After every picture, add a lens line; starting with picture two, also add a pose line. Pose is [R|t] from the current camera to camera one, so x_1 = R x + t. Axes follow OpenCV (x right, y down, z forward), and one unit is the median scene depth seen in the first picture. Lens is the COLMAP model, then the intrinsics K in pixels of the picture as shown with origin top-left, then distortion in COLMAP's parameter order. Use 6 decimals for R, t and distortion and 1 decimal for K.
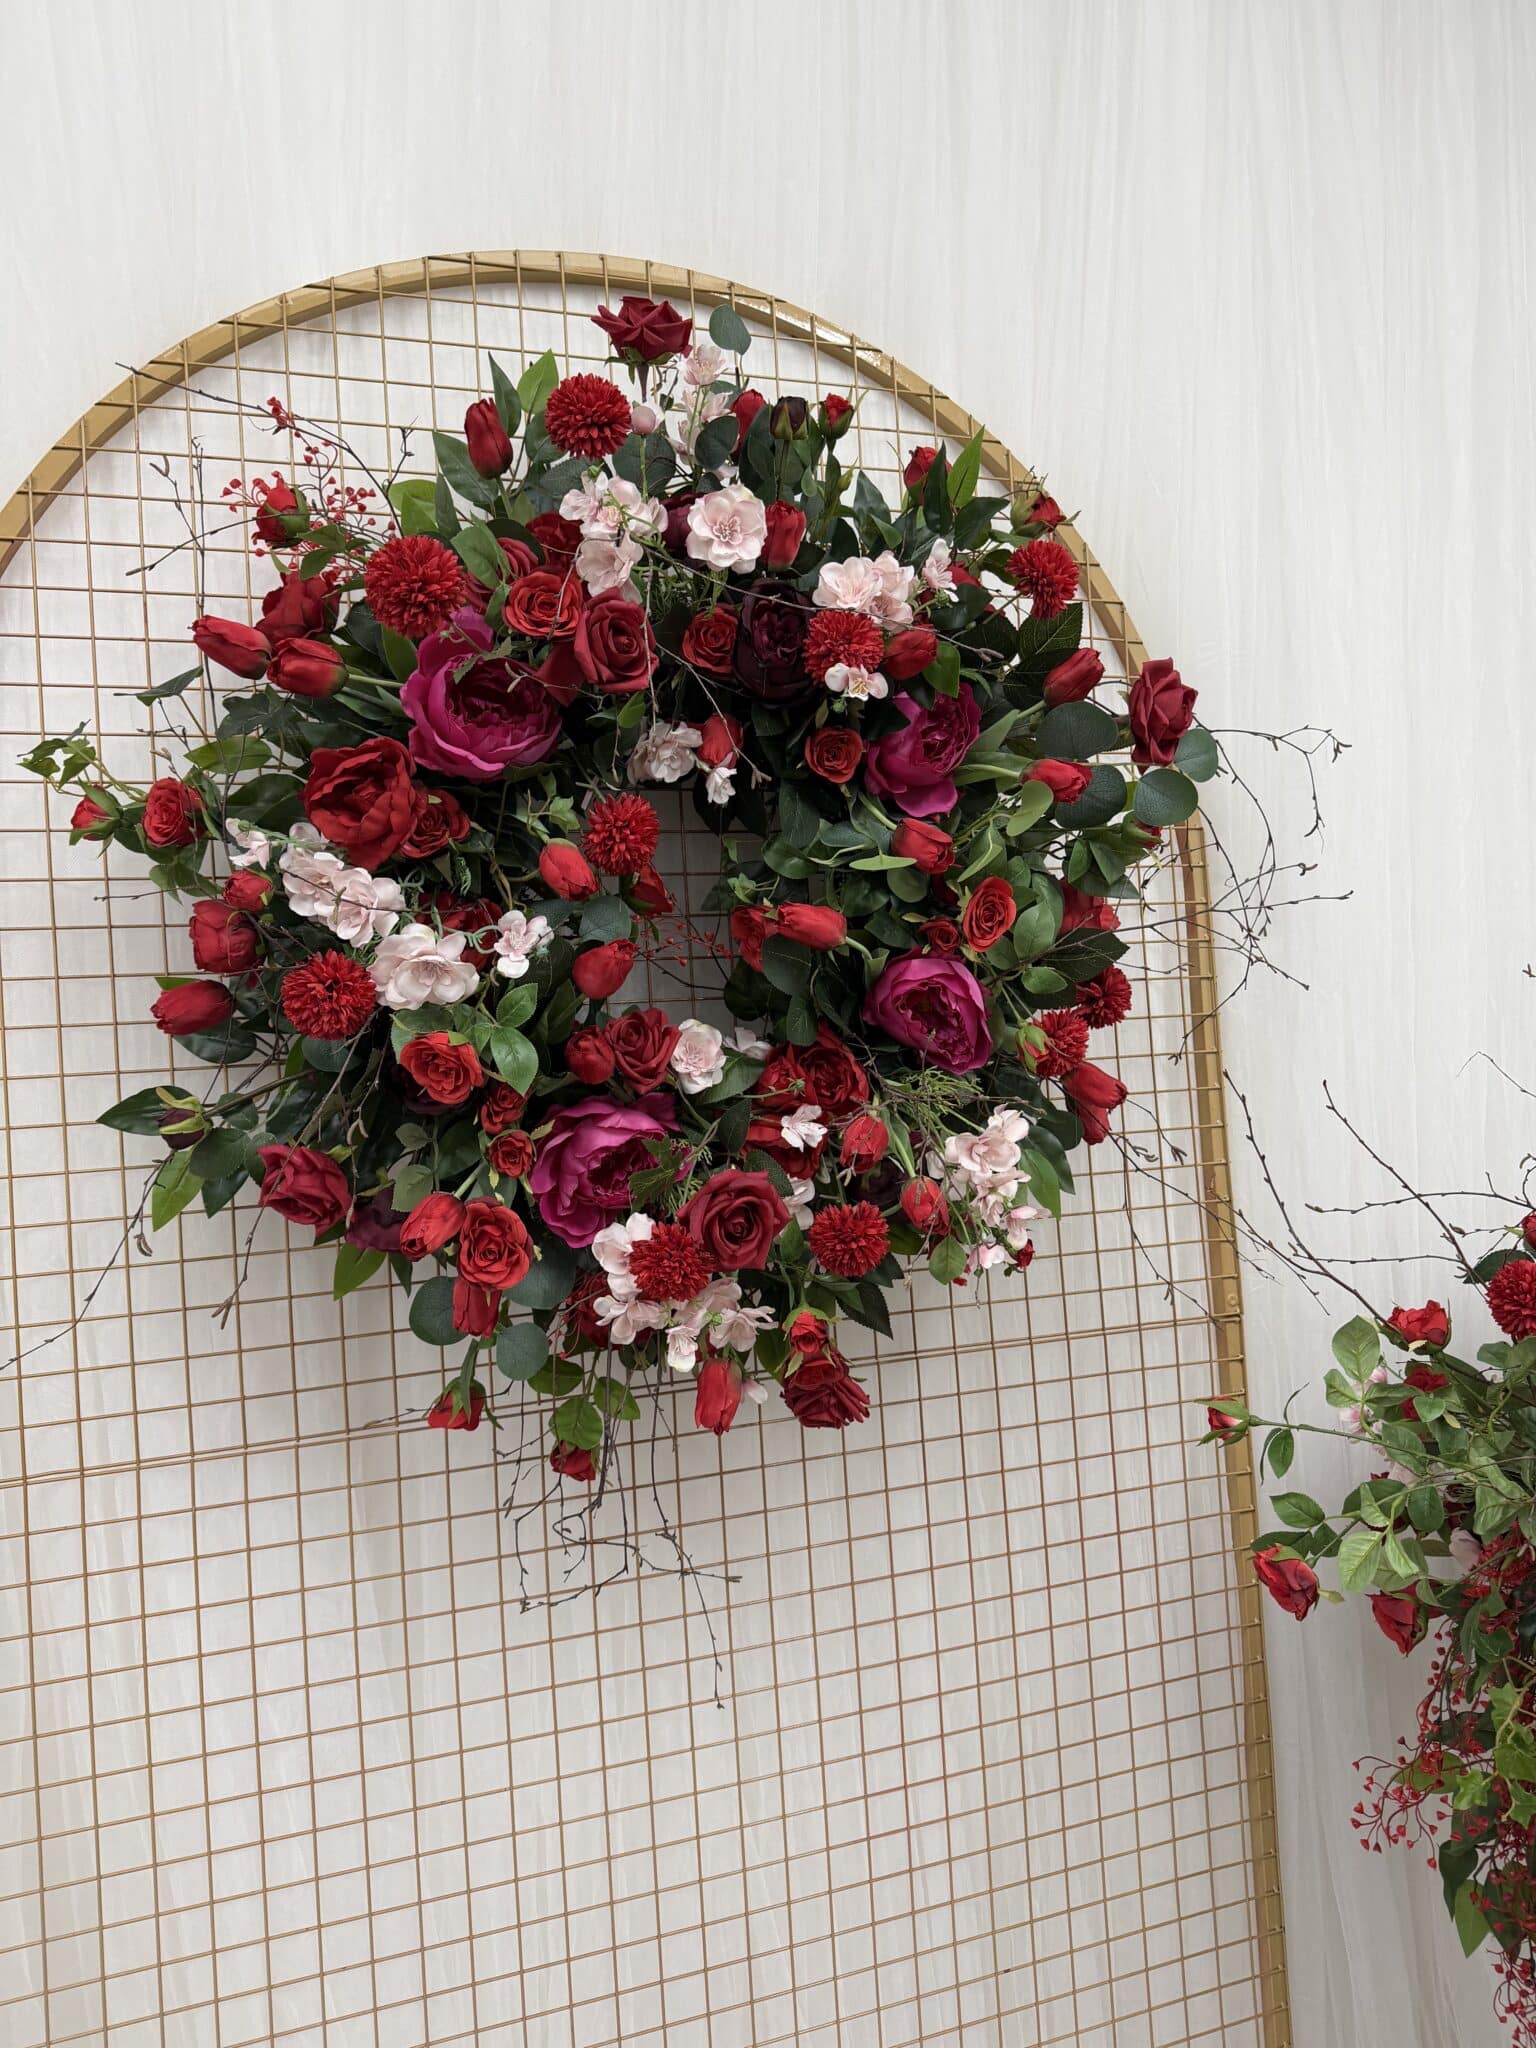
lens RADIAL K [[1416.9, 0, 768.0], [0, 1416.9, 1024.0], [0, 0, 1]] dist [0.091509, -0.171900]
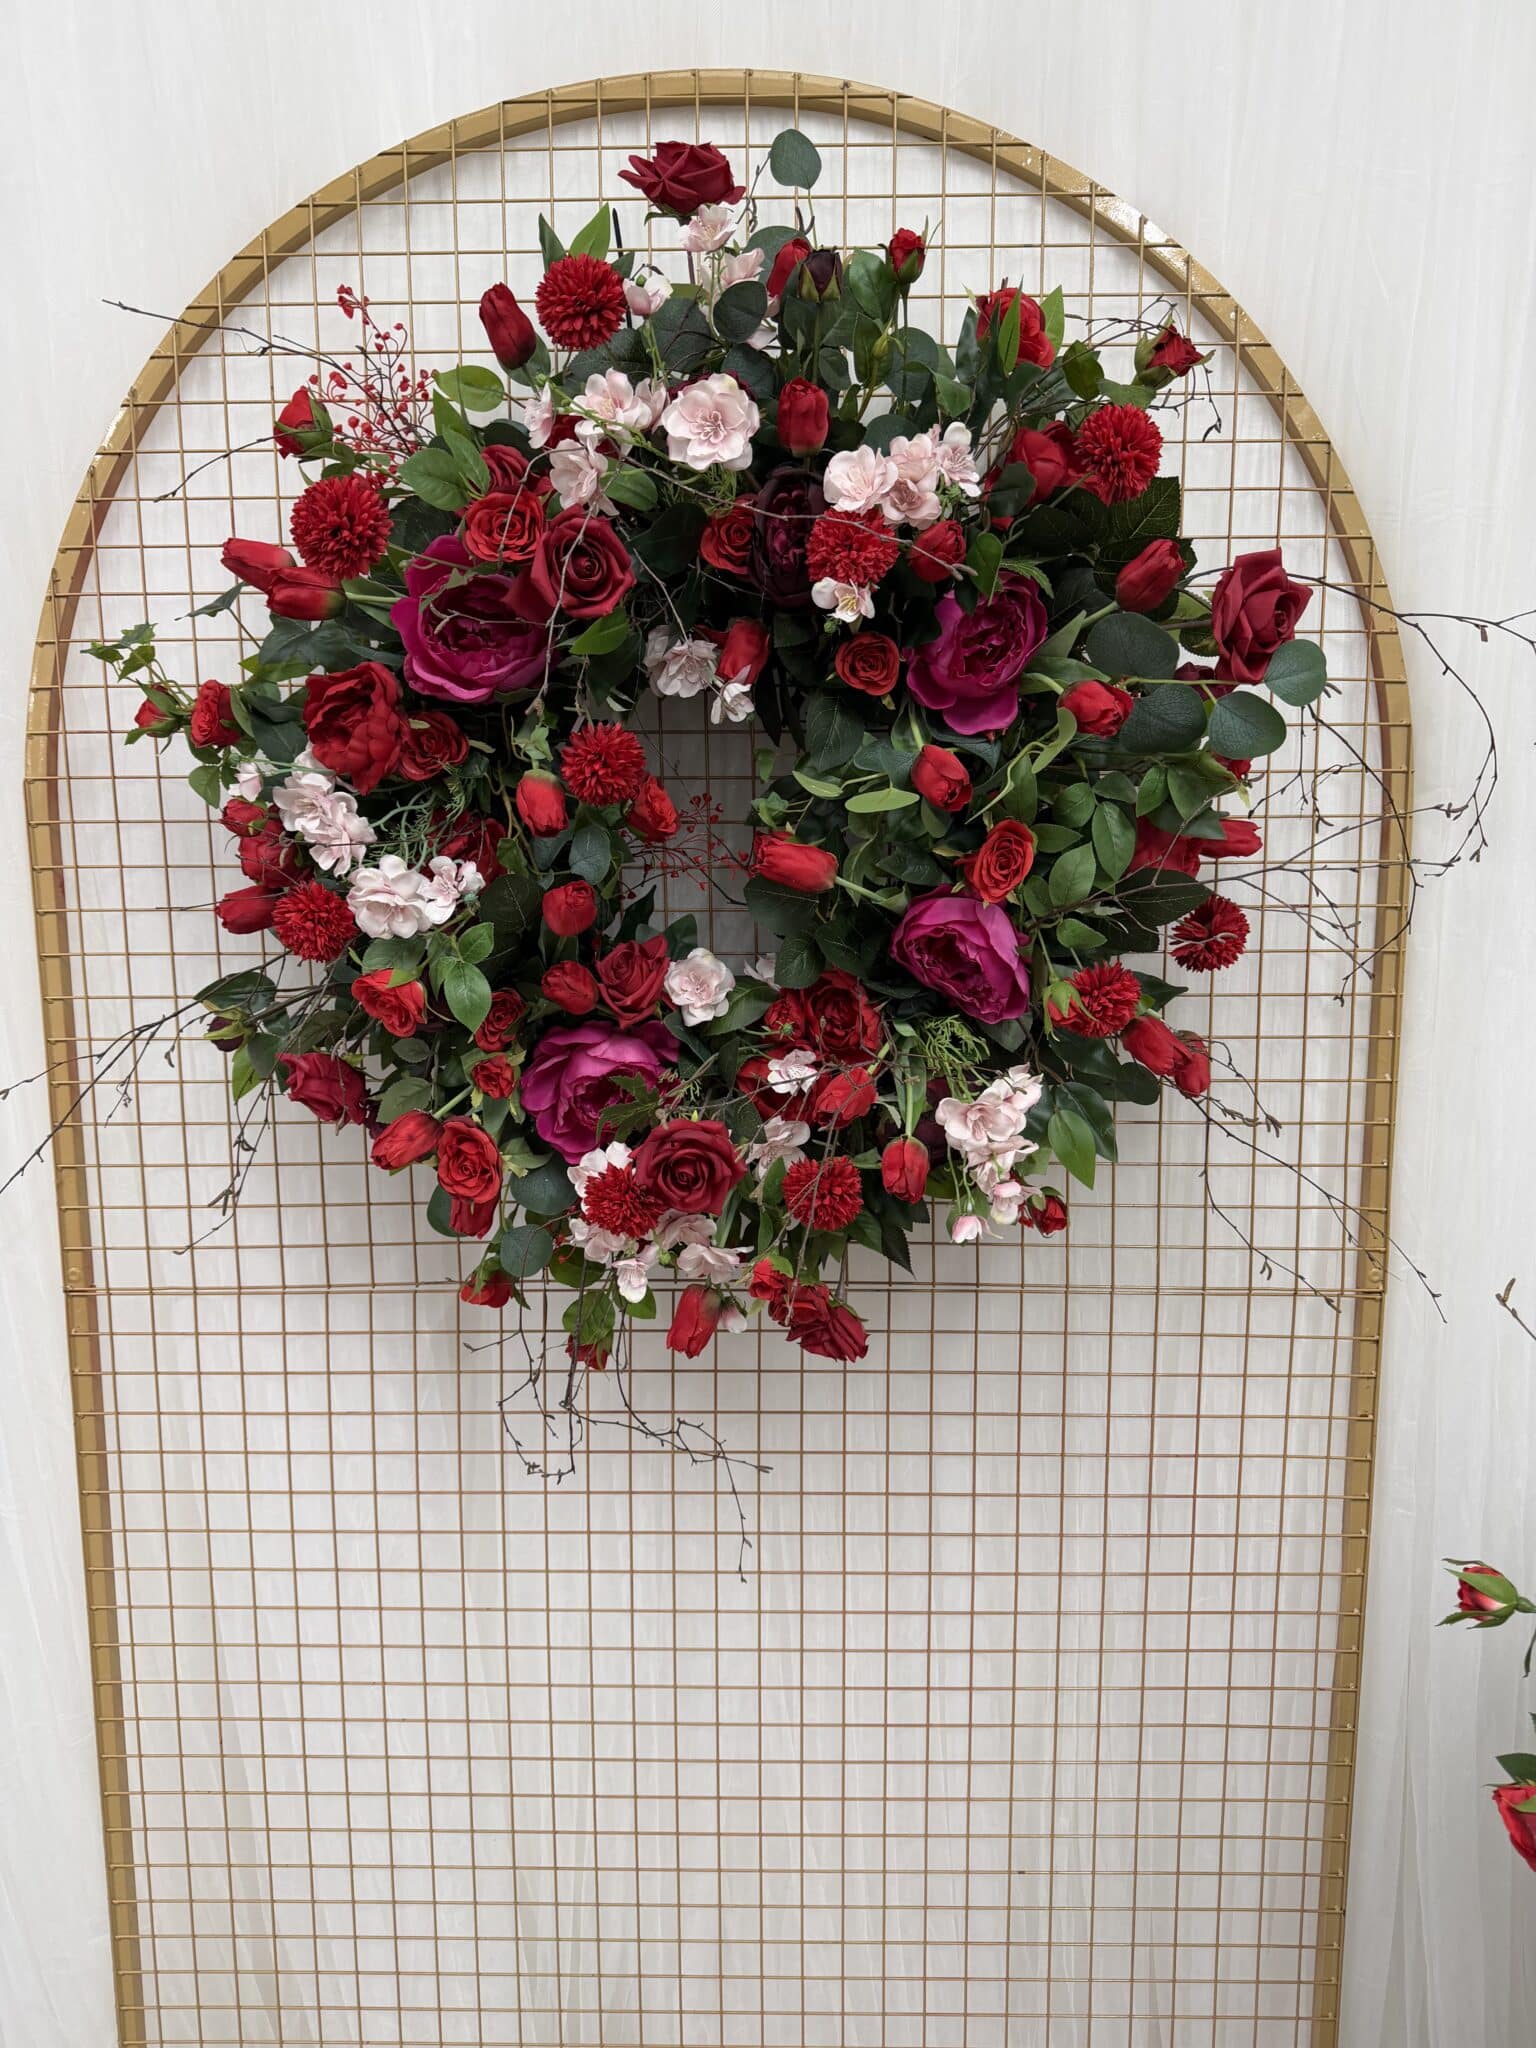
lens RADIAL K [[1441.3, 0, 765.2], [0, 1441.3, 1043.3], [0, 0, 1]] dist [0.054615, -0.101664]
pose [[0.936115, 0.106510, -0.335178, 0.331352], [-0.043183, 0.980637, 0.191013, -0.131644], [0.349033, -0.164336, 0.922589, 0.094369]]
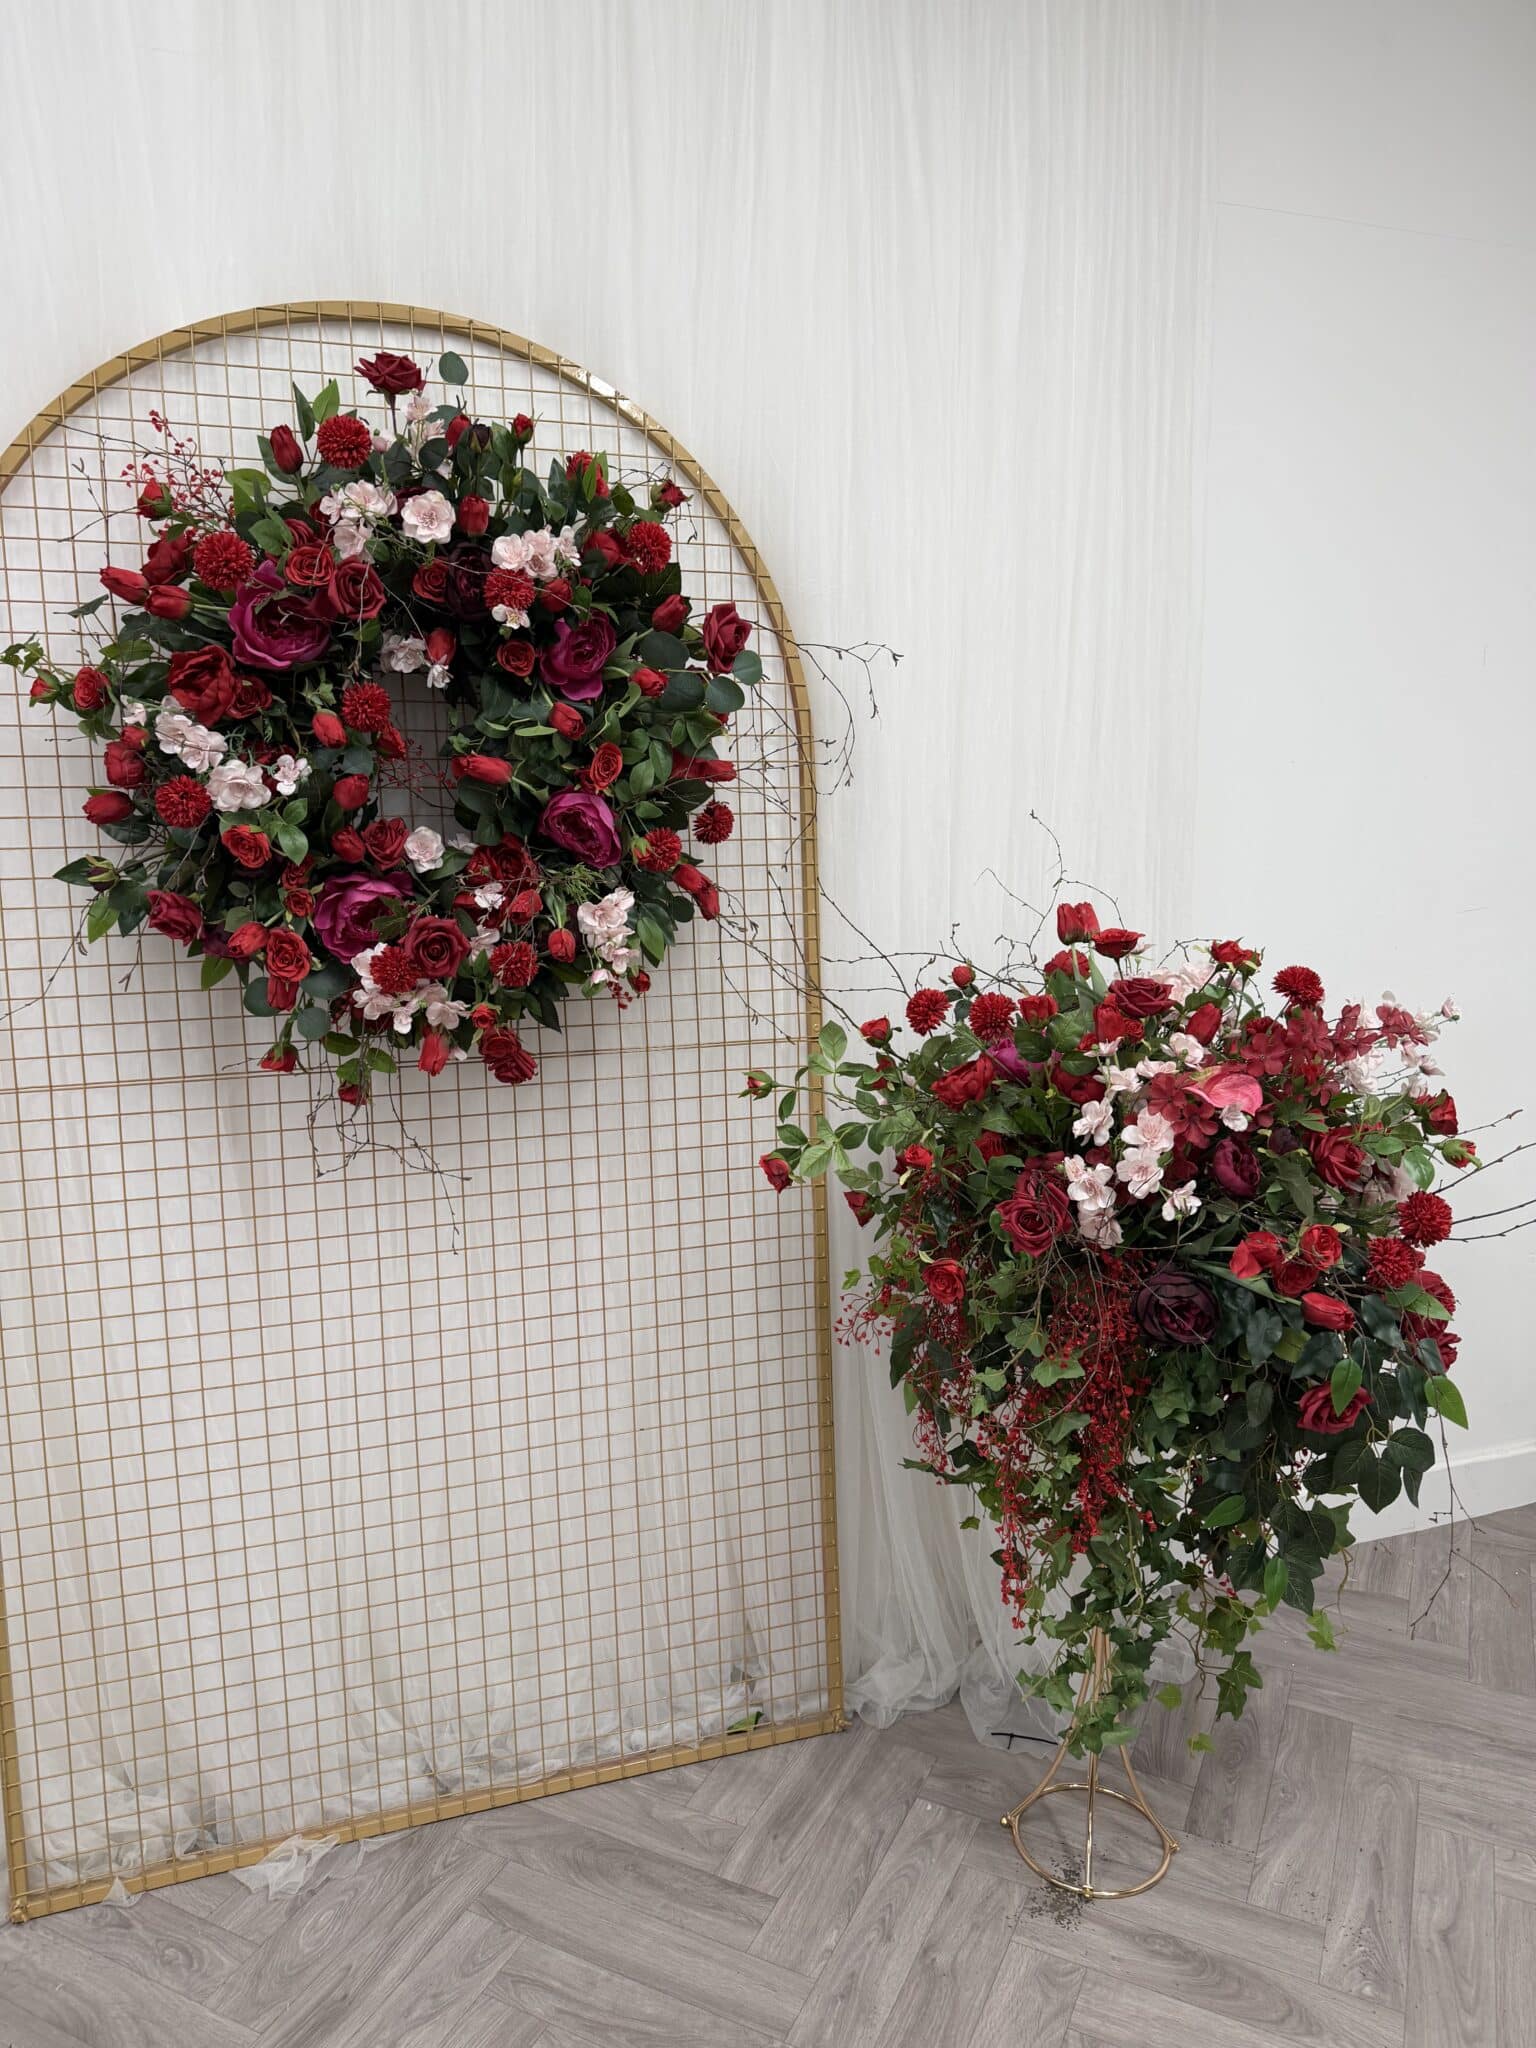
lens RADIAL K [[1428.7, 0, 752.2], [0, 1428.7, 1042.1], [0, 0, 1]] dist [0.073527, -0.103975]
pose [[0.999555, 0.029436, -0.004788, 0.339036], [-0.028627, 0.992030, 0.122710, 0.029280], [0.008362, -0.122519, 0.992431, -0.646366]]
